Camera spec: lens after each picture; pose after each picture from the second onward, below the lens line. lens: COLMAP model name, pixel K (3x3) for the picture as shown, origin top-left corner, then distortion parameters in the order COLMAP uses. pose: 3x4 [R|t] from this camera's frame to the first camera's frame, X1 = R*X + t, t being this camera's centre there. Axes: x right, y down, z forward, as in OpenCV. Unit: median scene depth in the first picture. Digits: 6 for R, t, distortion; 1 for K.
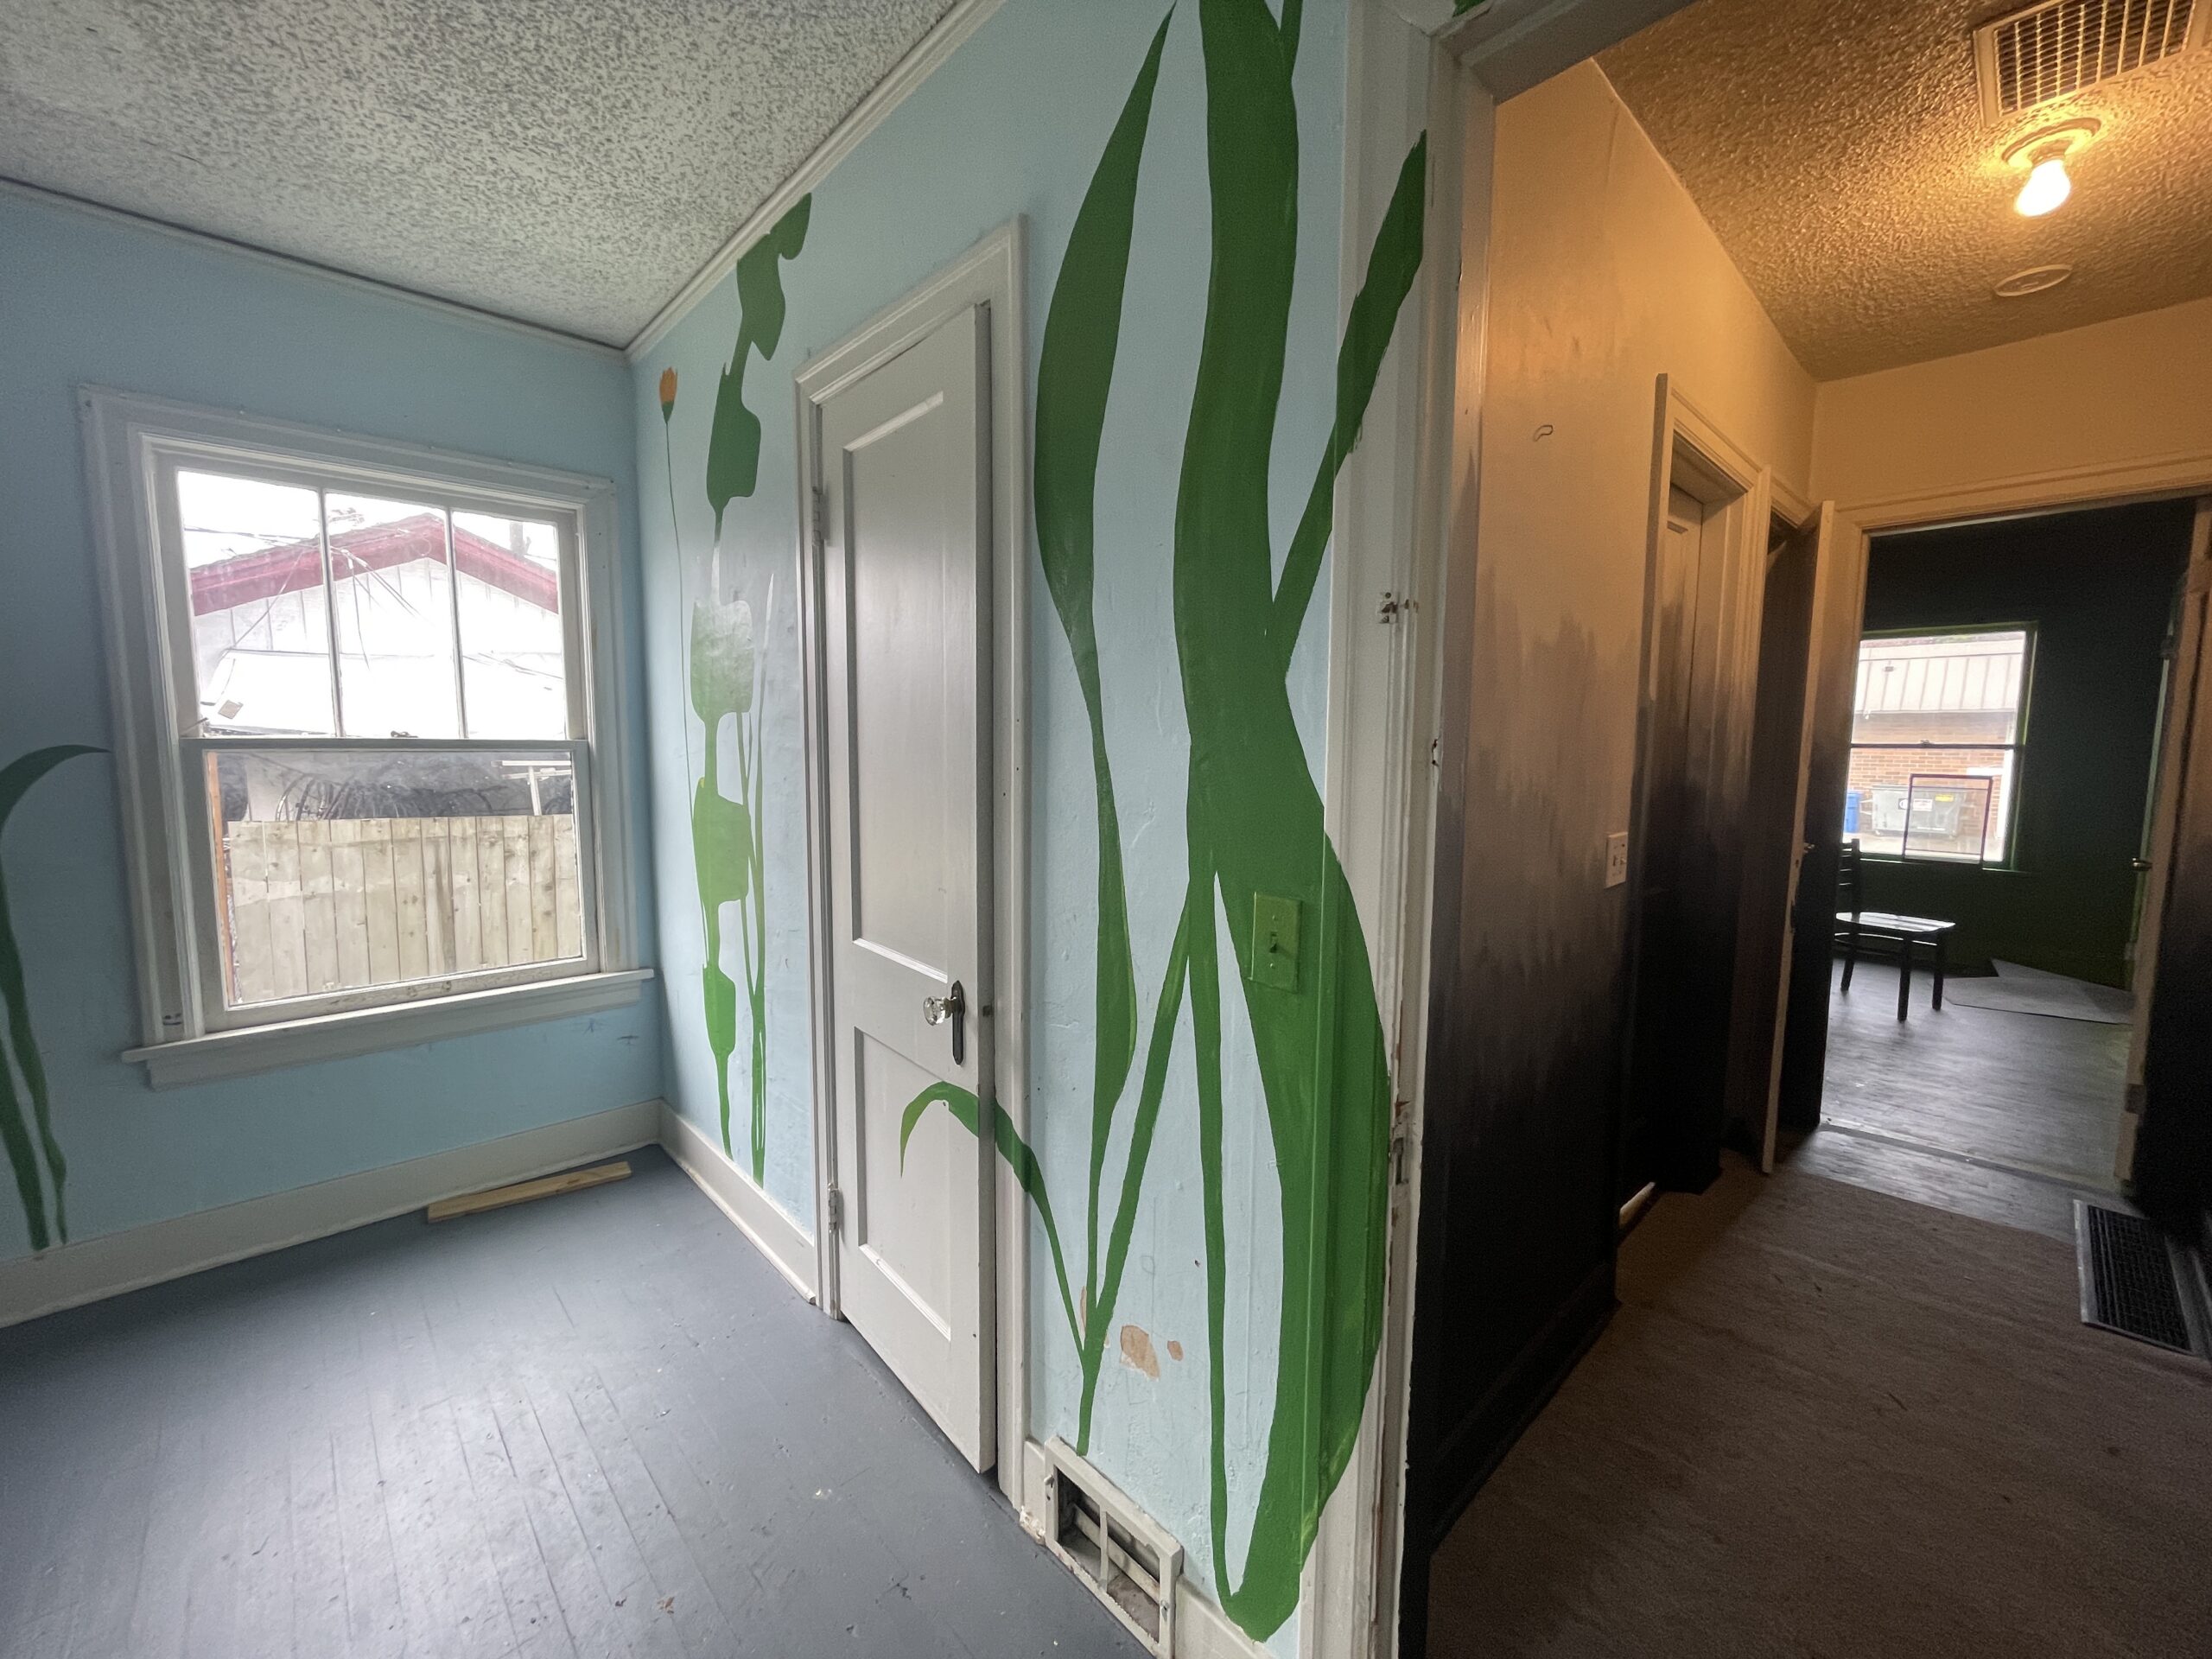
lens RADIAL K [[888.1, 0, 1108.7], [0, 888.1, 829.1], [0, 0, 1]] dist [0.001516, -0.000348]
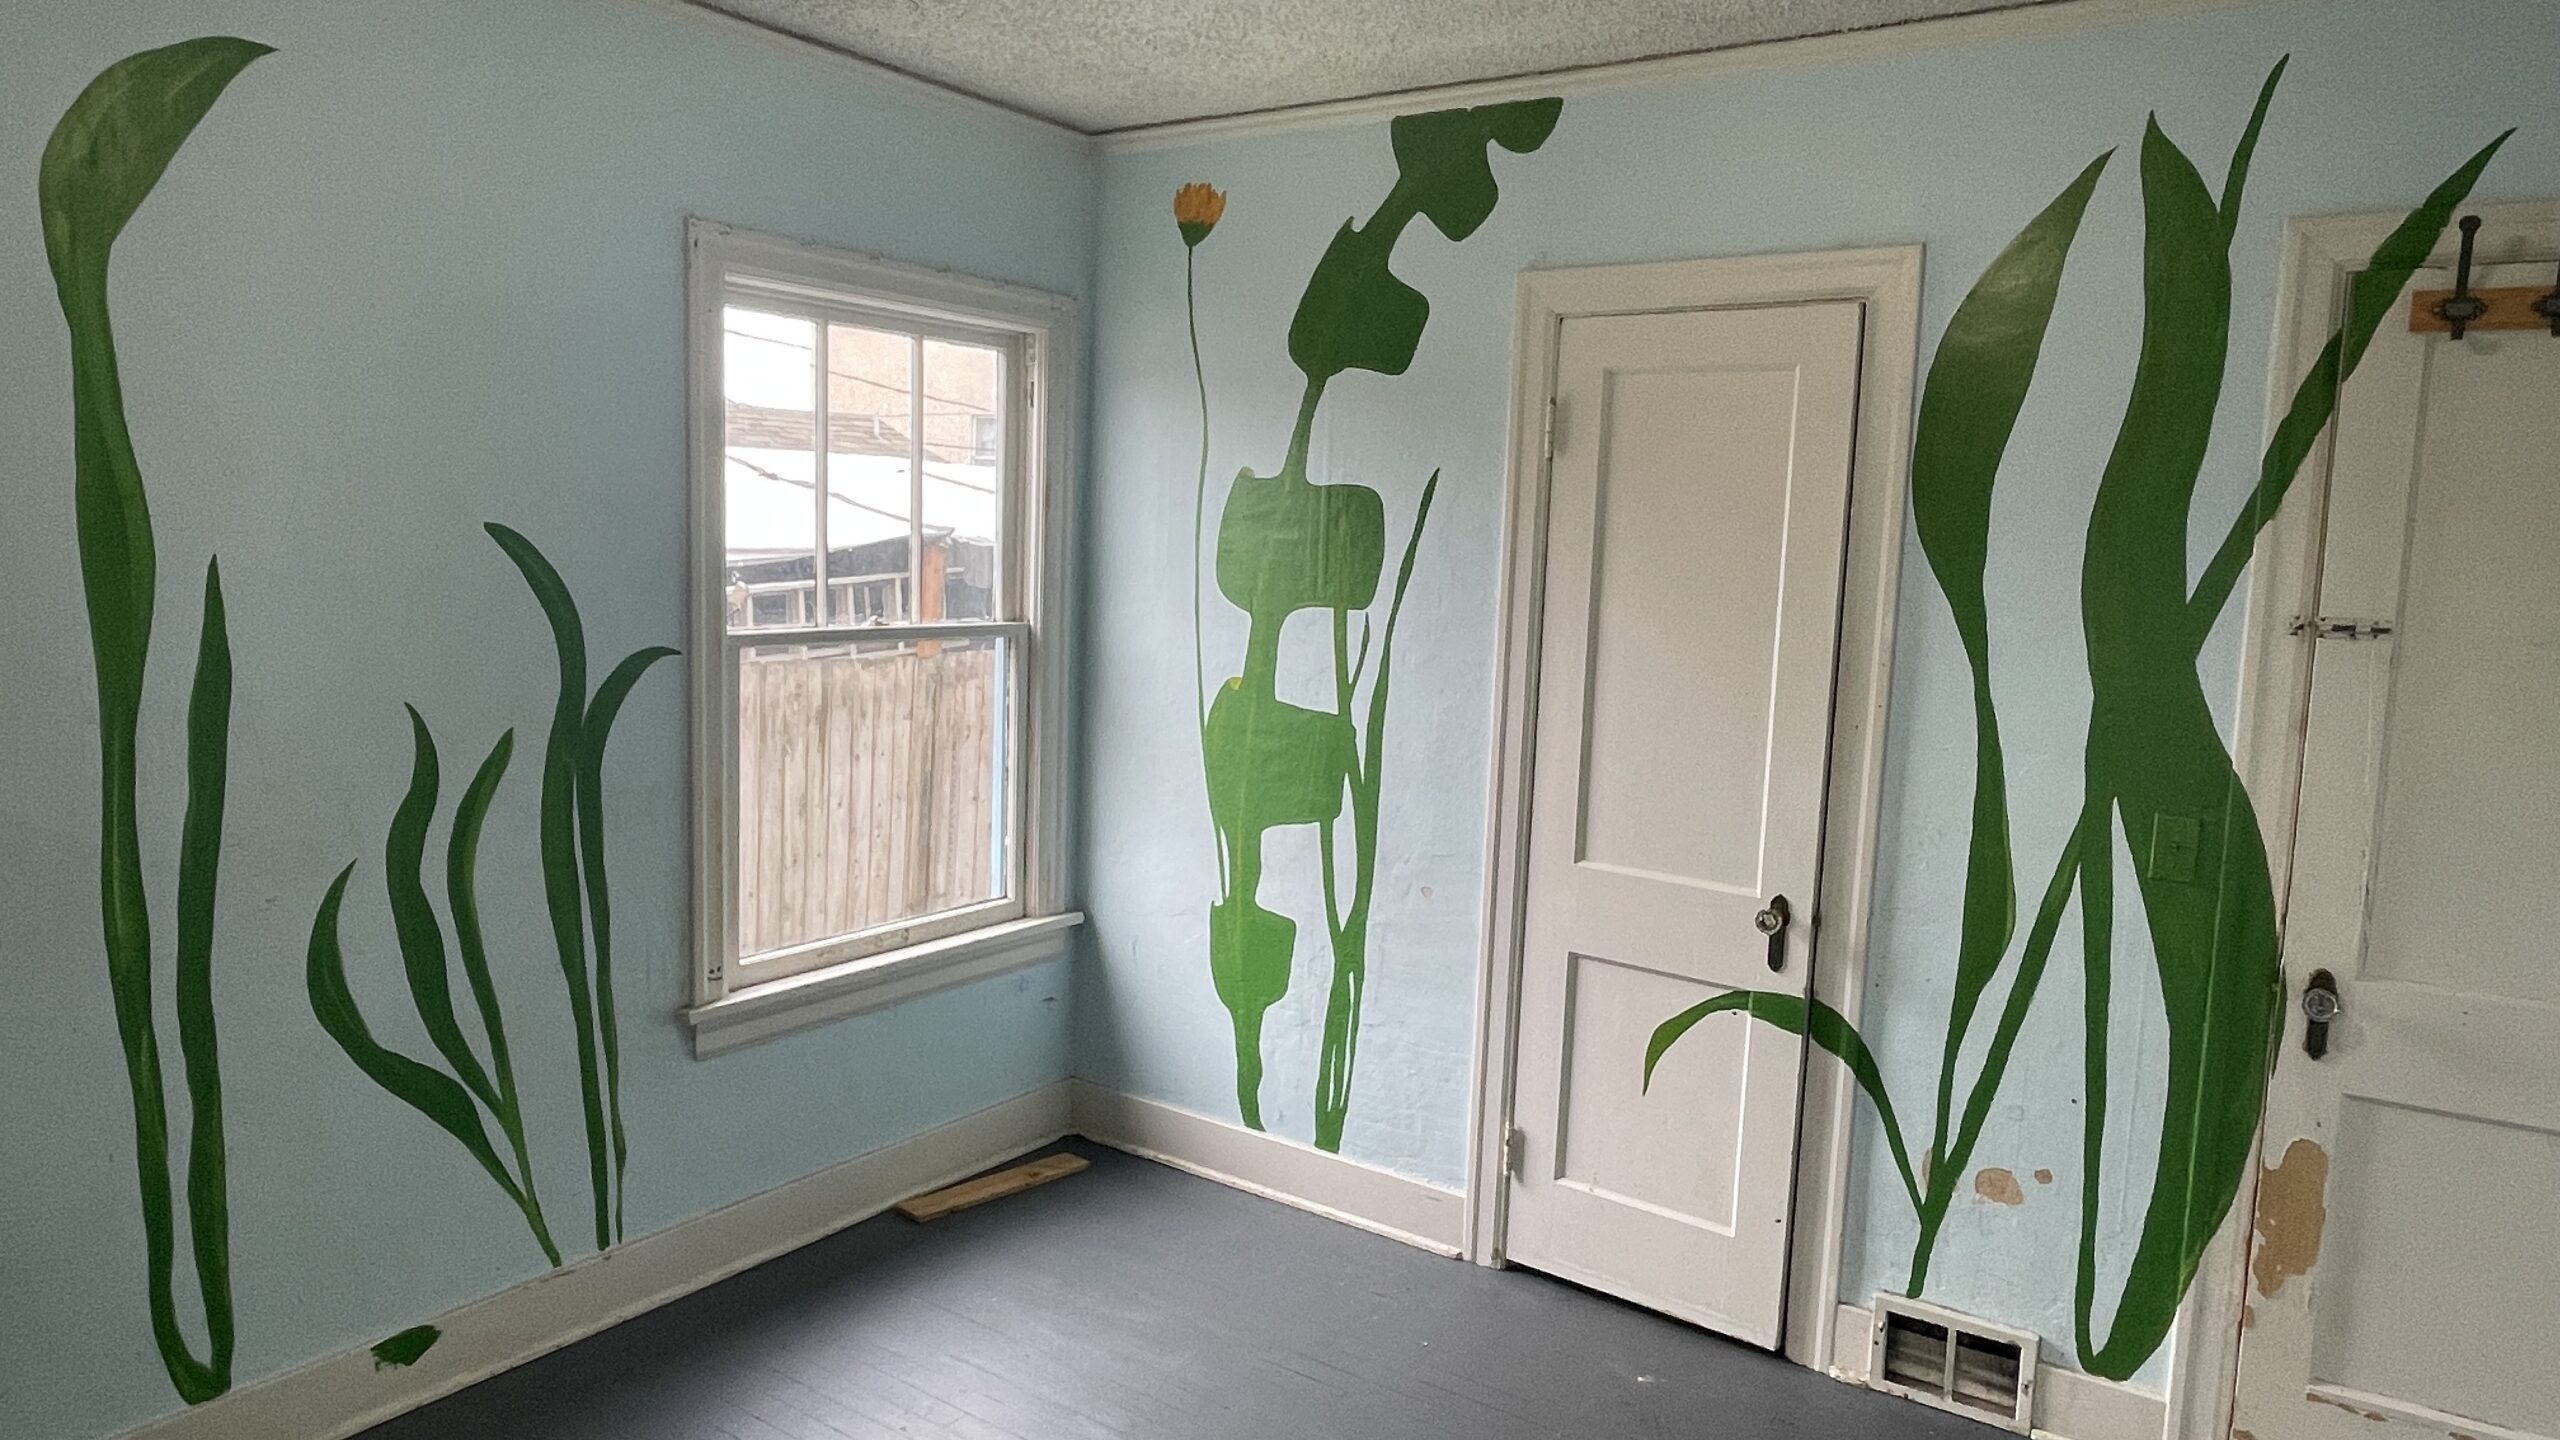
lens RADIAL K [[1621.9, 0, 1281.0], [0, 1621.9, 715.3], [0, 0, 1]] dist [-0.006015, 0.001192]
pose [[0.976230, 0.004726, 0.216685, -1.173457], [-0.008460, 0.999831, 0.016311, -0.074883], [-0.216571, -0.017756, 0.976105, -0.785886]]
